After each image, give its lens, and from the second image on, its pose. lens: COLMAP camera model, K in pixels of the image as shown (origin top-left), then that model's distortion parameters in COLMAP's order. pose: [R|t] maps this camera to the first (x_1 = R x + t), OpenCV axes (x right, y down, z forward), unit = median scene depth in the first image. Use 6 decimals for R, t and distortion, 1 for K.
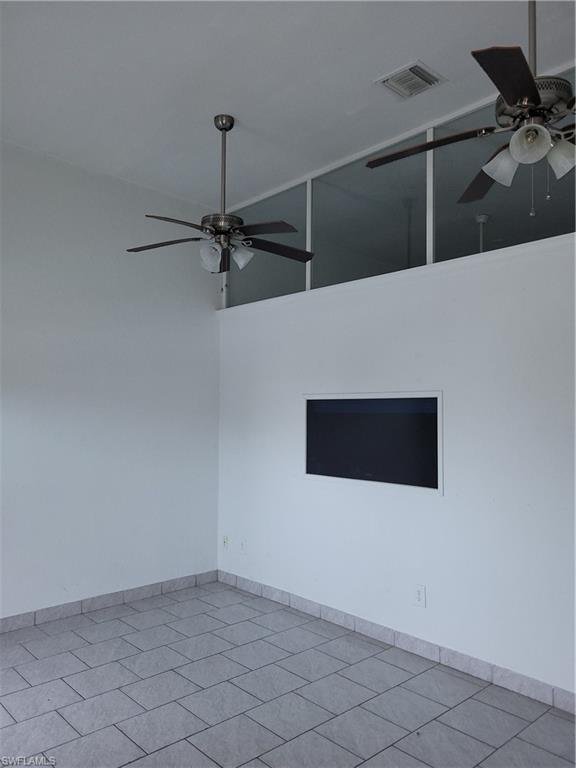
lens RADIAL K [[579.3, 0, 288.0], [0, 579.3, 384.0], [0, 0, 1]] dist [0.039334, -0.015059]
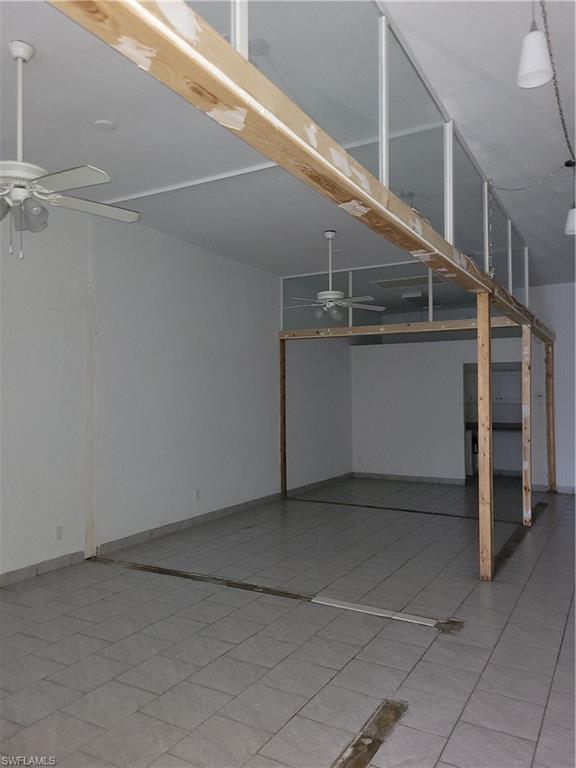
lens RADIAL K [[576.0, 0, 295.7], [0, 576.0, 383.0], [0, 0, 1]] dist [0.054372, -0.043508]
pose [[0.950332, -0.002891, 0.311225, 0.587712], [-0.004353, 0.999736, 0.022579, 0.033852], [-0.311208, -0.022812, 0.950068, 0.536859]]
